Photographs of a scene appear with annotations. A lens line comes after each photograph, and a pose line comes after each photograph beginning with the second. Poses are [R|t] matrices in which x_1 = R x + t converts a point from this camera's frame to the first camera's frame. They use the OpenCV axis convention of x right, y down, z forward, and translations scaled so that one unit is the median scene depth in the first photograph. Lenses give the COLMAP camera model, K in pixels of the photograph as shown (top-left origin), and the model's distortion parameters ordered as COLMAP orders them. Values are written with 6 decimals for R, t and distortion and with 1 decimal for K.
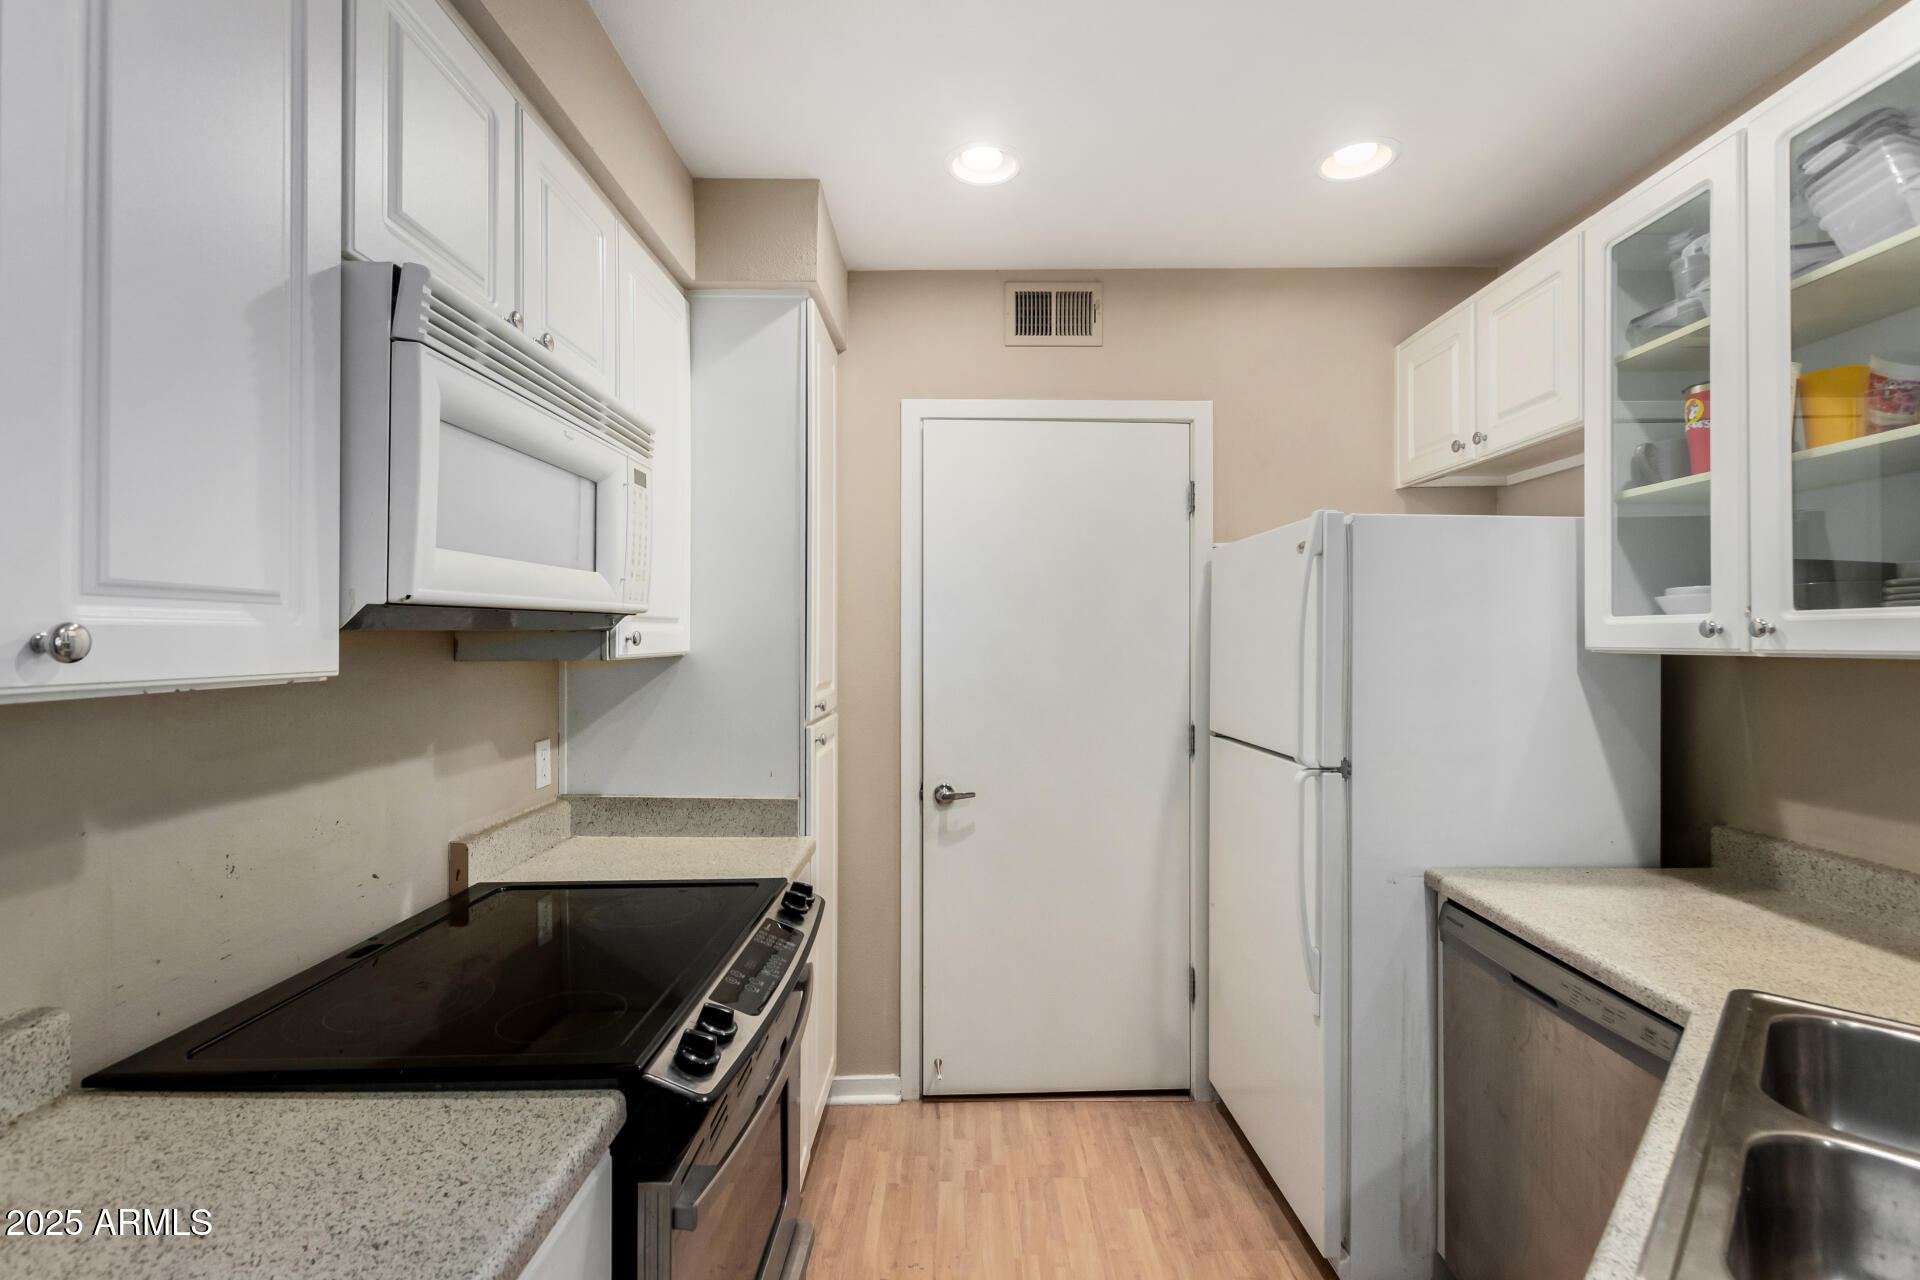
lens RADIAL K [[875.3, 0, 958.9], [0, 875.3, 627.6], [0, 0, 1]] dist [-0.003902, -0.000065]
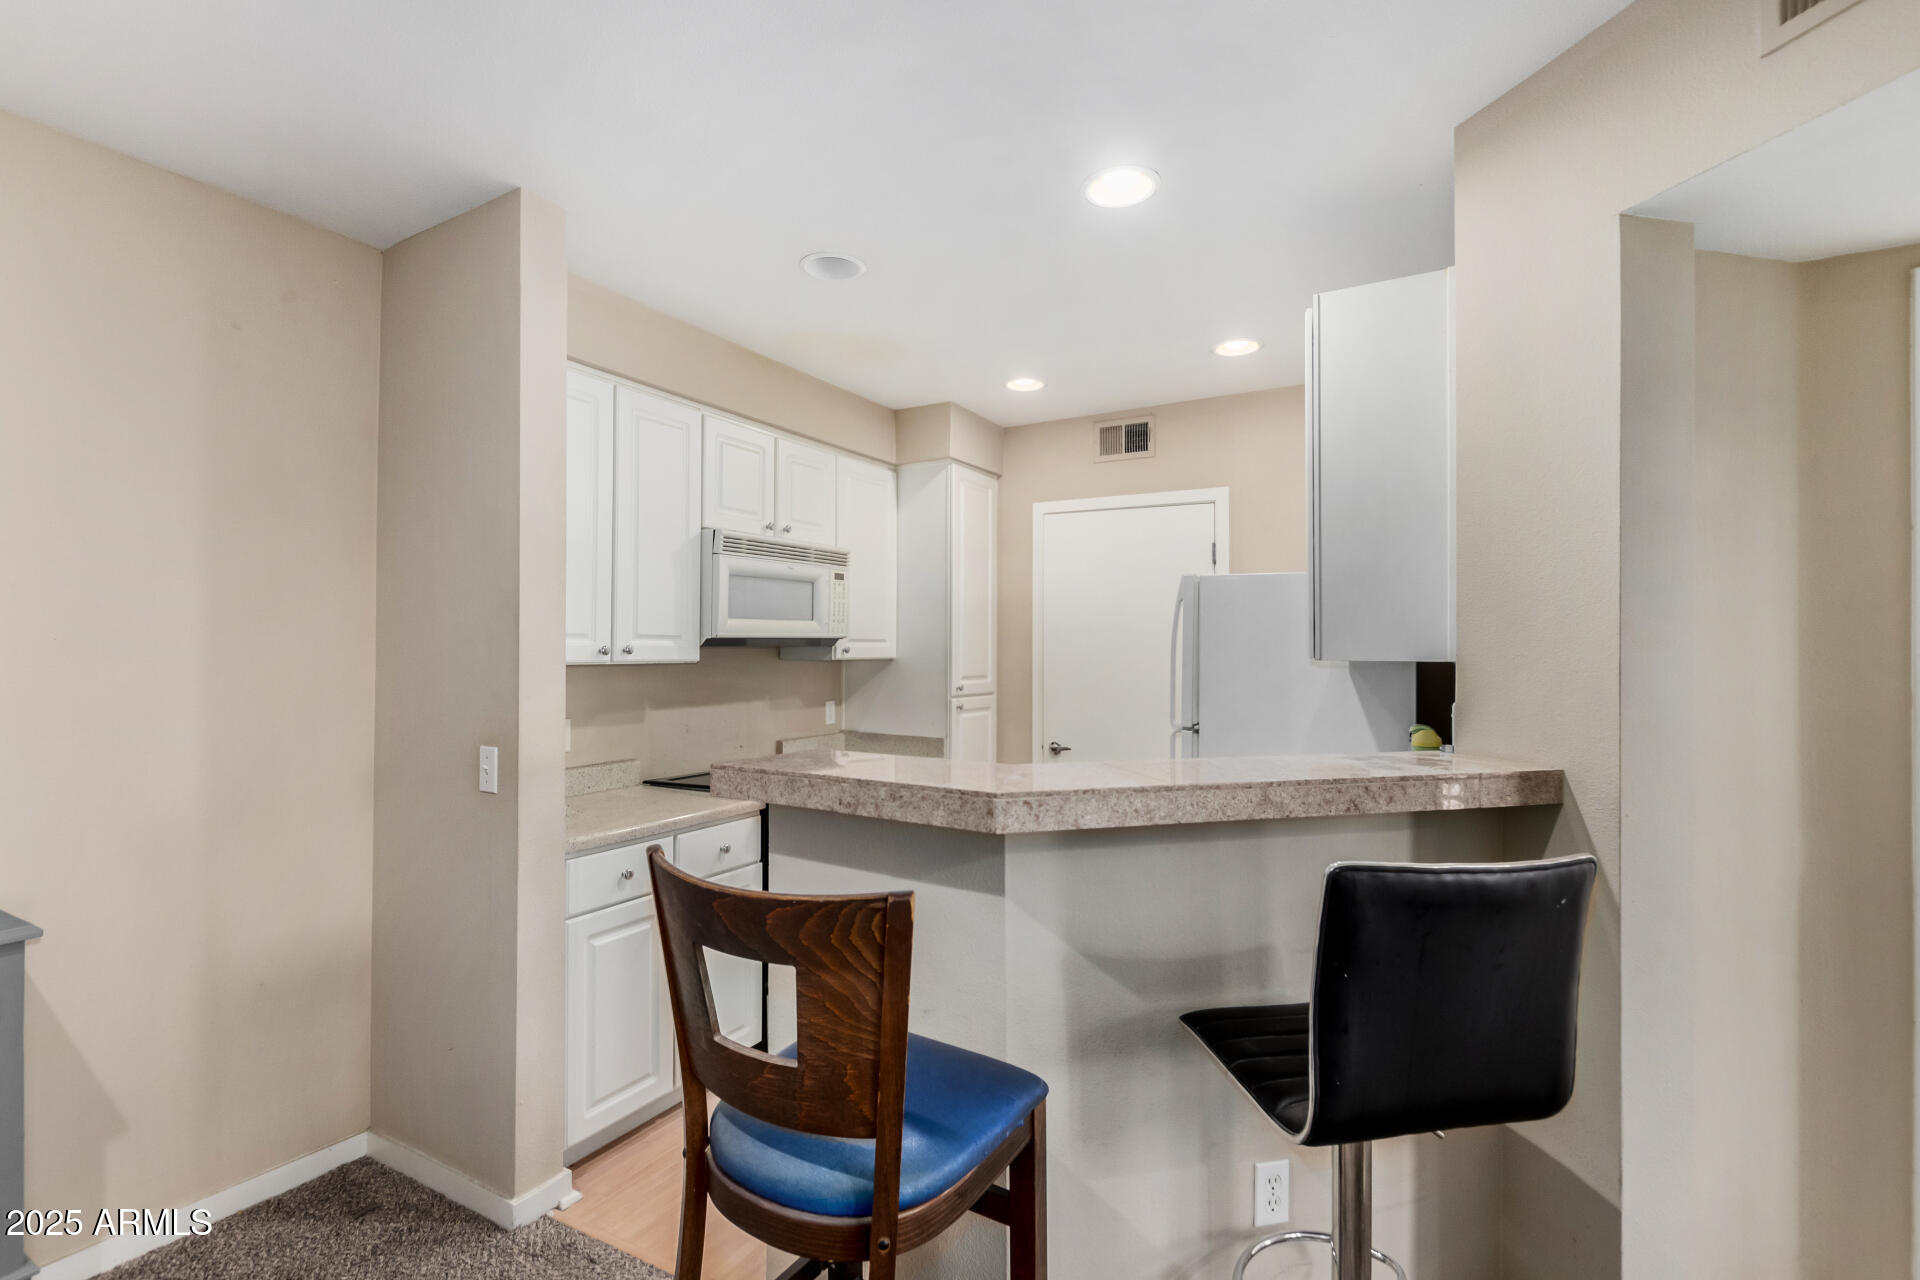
lens RADIAL K [[875.3, 0, 963.4], [0, 875.3, 646.9], [0, 0, 1]] dist [-0.003902, -0.000065]
pose [[0.868722, -0.000762, -0.495299, 0.843297], [0.003297, 0.999986, 0.004243, -0.003032], [0.495289, -0.005319, 0.868712, -0.637804]]
